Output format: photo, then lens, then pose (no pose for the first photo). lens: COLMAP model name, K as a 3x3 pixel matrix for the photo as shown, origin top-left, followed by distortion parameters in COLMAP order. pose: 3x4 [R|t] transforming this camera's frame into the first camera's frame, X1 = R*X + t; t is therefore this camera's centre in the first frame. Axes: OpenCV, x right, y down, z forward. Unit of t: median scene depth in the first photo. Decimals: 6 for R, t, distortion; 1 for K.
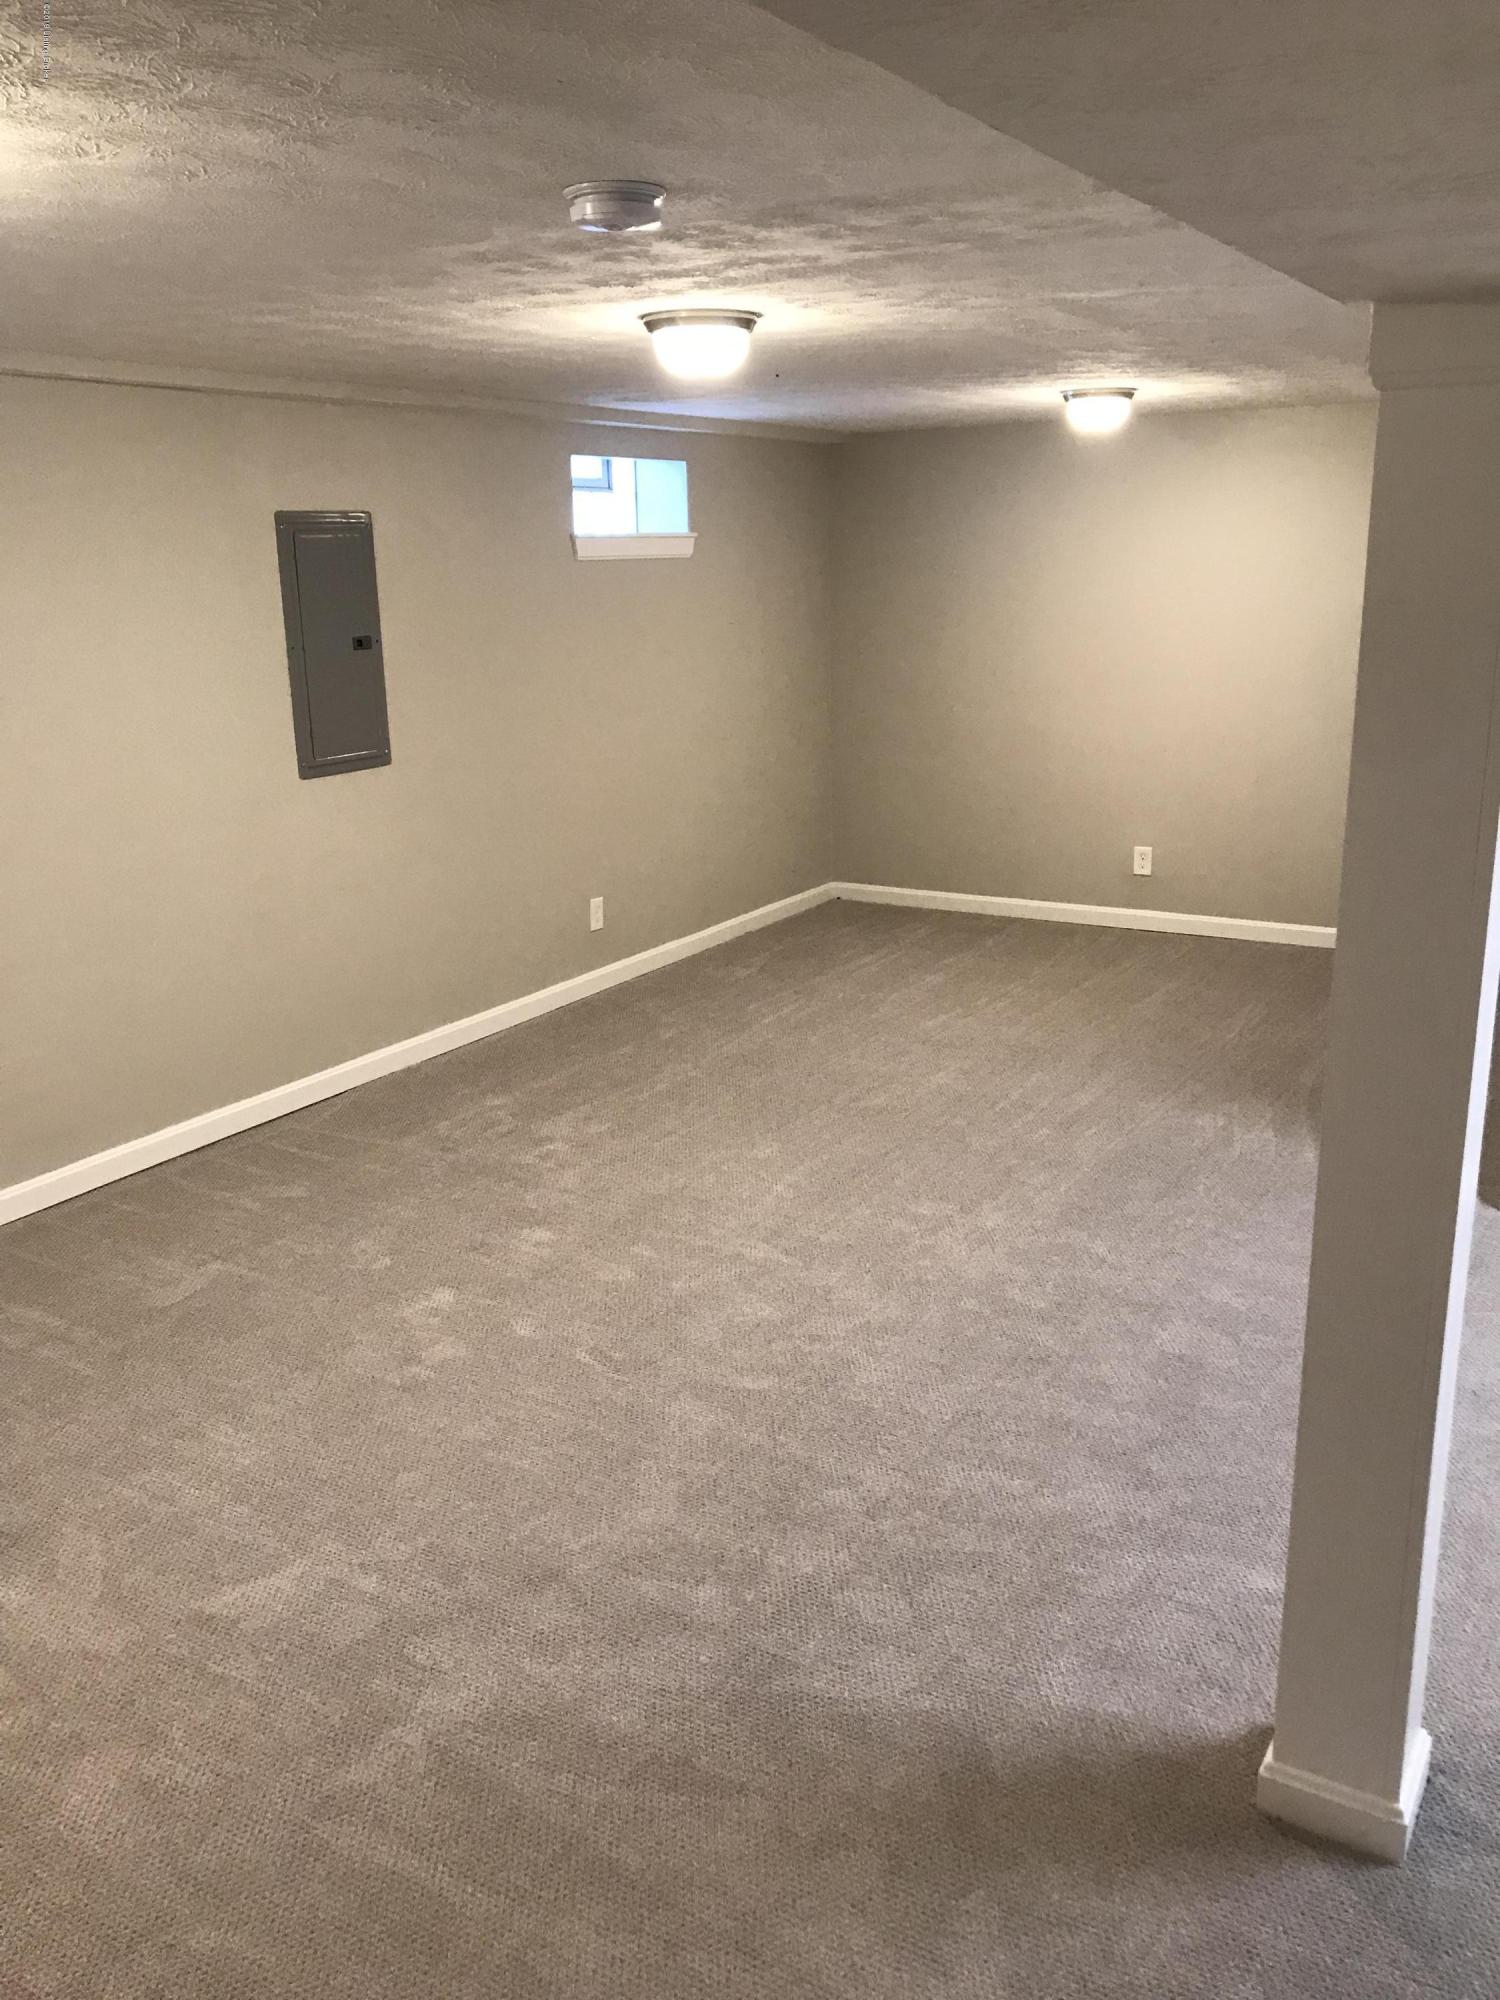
lens RADIAL K [[1666.9, 0, 760.3], [0, 1666.9, 1004.2], [0, 0, 1]] dist [0.052590, -0.001125]
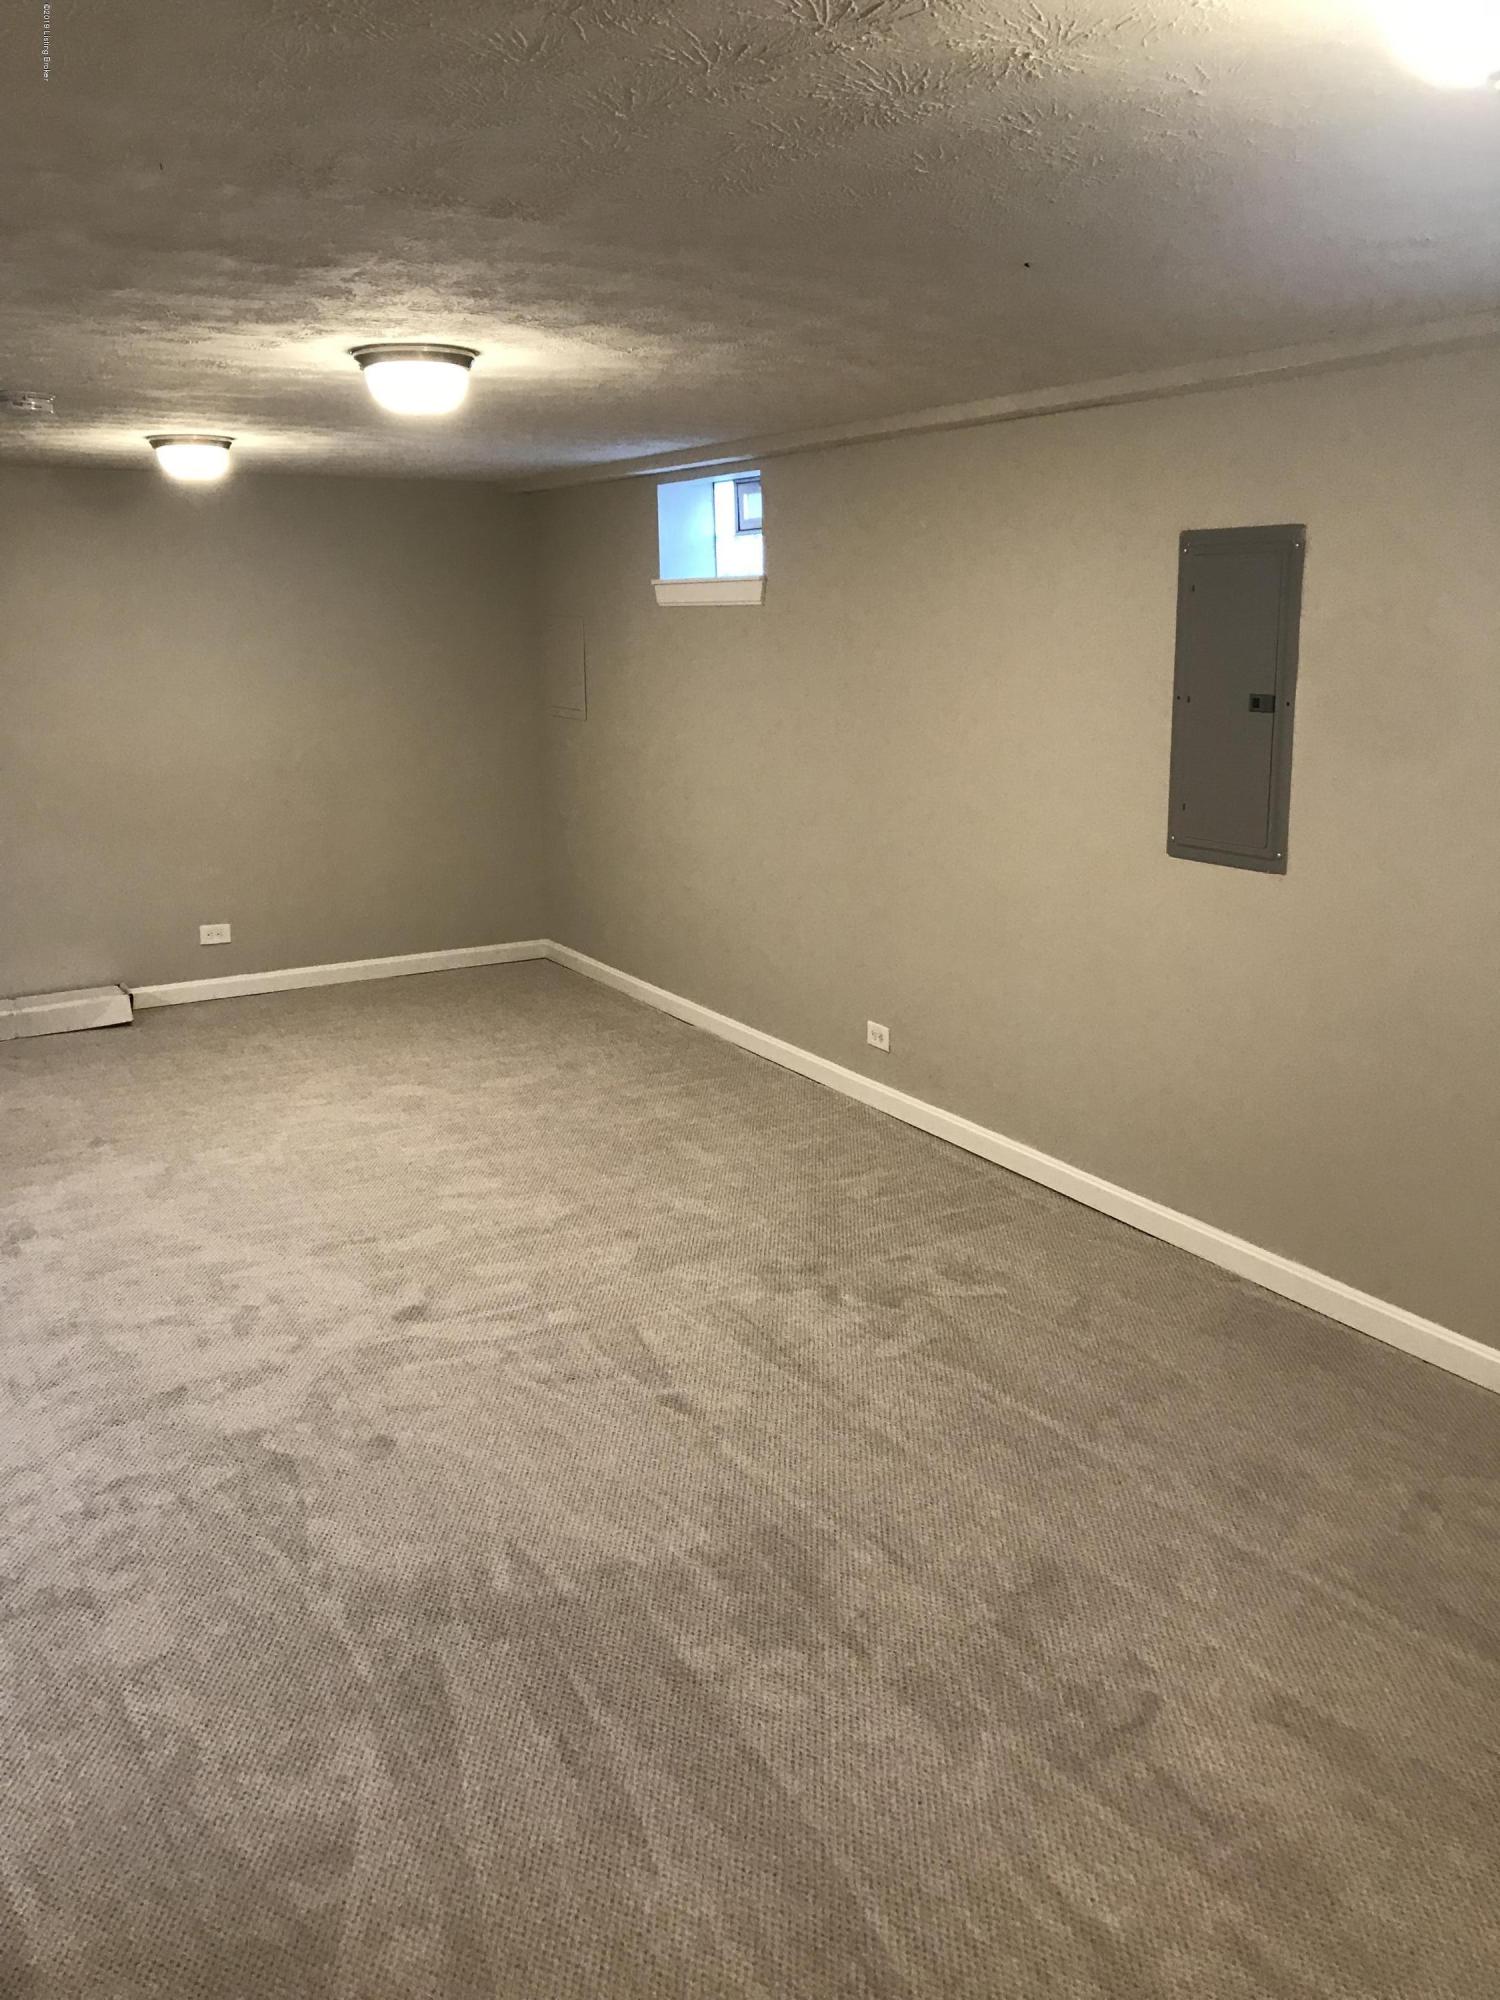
lens RADIAL K [[1666.9, 0, 760.3], [0, 1666.9, 1004.2], [0, 0, 1]] dist [0.052590, -0.001125]
pose [[-0.492387, 0.235092, -0.838026, 0.628530], [-0.198489, 0.907131, 0.371101, -0.390628], [0.847442, 0.349064, -0.399996, 1.384339]]
